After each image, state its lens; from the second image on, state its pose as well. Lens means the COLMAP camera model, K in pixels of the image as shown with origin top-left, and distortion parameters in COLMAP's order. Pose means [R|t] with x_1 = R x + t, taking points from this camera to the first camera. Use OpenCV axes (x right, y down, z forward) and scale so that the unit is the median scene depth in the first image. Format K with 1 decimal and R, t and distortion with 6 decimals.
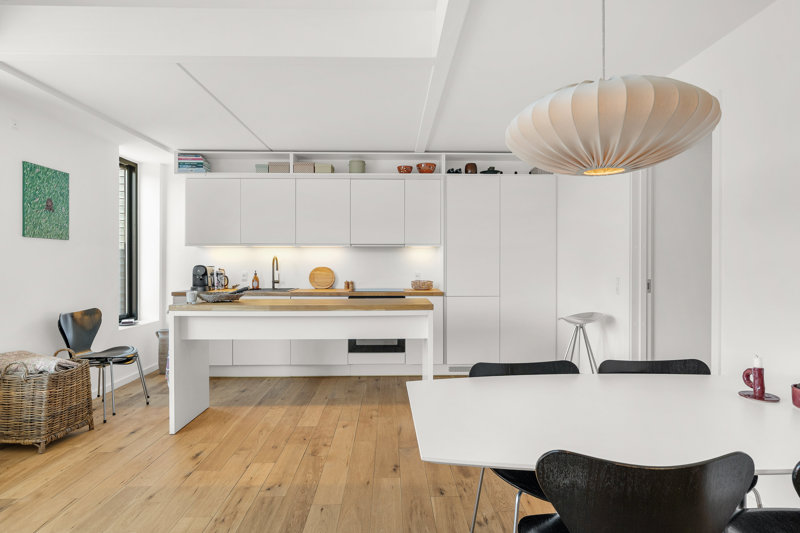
lens RADIAL K [[450.9, 0, 400.9], [0, 450.9, 263.2], [0, 0, 1]] dist [-0.002809, 0.000874]
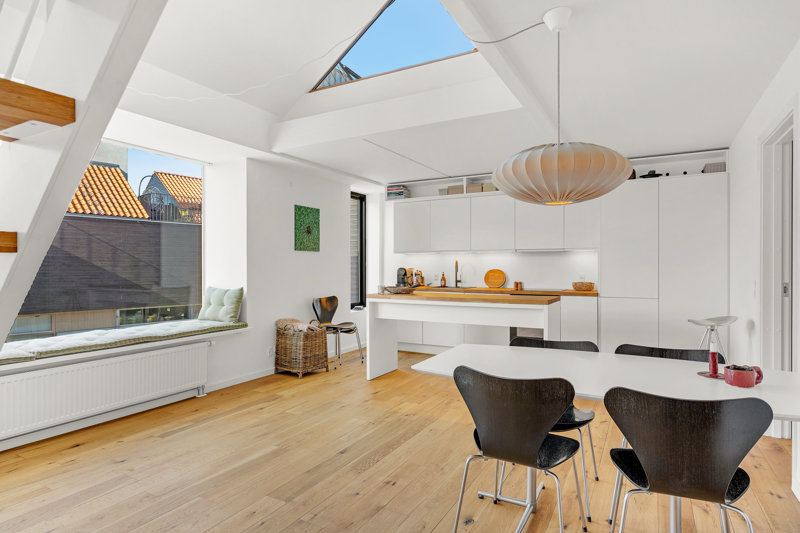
lens RADIAL K [[450.9, 0, 396.1], [0, 450.9, 266.1], [0, 0, 1]] dist [-0.002809, 0.000874]
pose [[0.857564, -0.001070, -0.514375, 0.293011], [0.001030, 0.999999, -0.000363, 0.000351], [0.514375, -0.000218, 0.857565, -0.204564]]
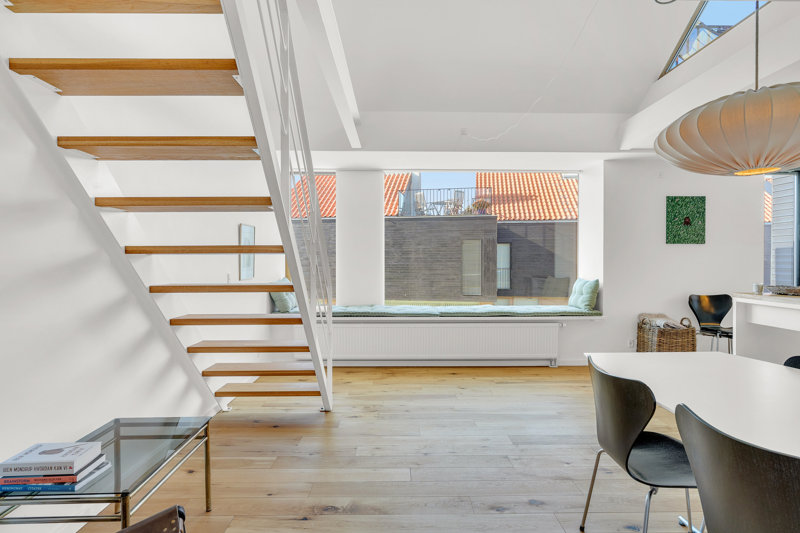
lens RADIAL K [[419.0, 0, 398.1], [0, 419.0, 267.6], [0, 0, 1]] dist [0.004272, 0.000337]
pose [[-0.009972, 0.012009, -0.999878, 0.575992], [-0.000436, 0.999928, 0.012014, 0.007248], [0.999950, 0.000556, -0.009966, 0.054915]]
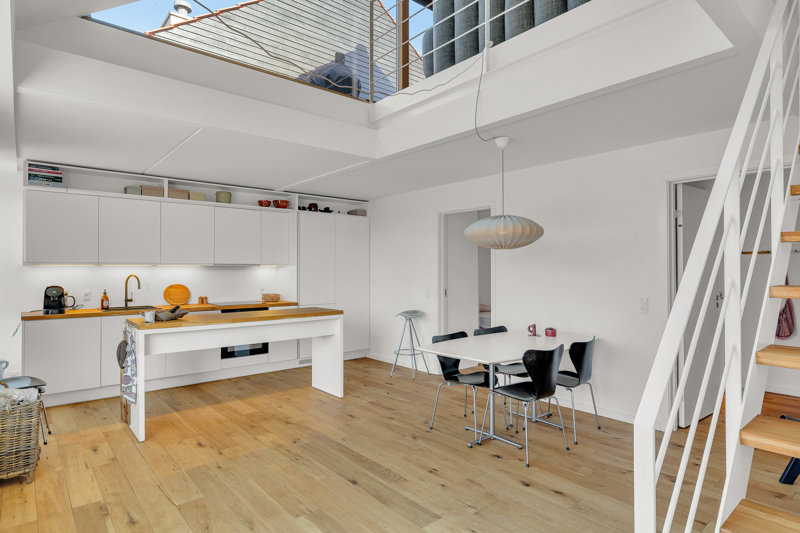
lens RADIAL K [[450.9, 0, 399.9], [0, 450.9, 265.4], [0, 0, 1]] dist [-0.002809, 0.000874]
pose [[0.775718, 0.004766, 0.631061, -0.610477], [0.001960, 0.999948, -0.009961, -0.034688], [-0.631076, 0.008963, 0.775669, -0.222746]]
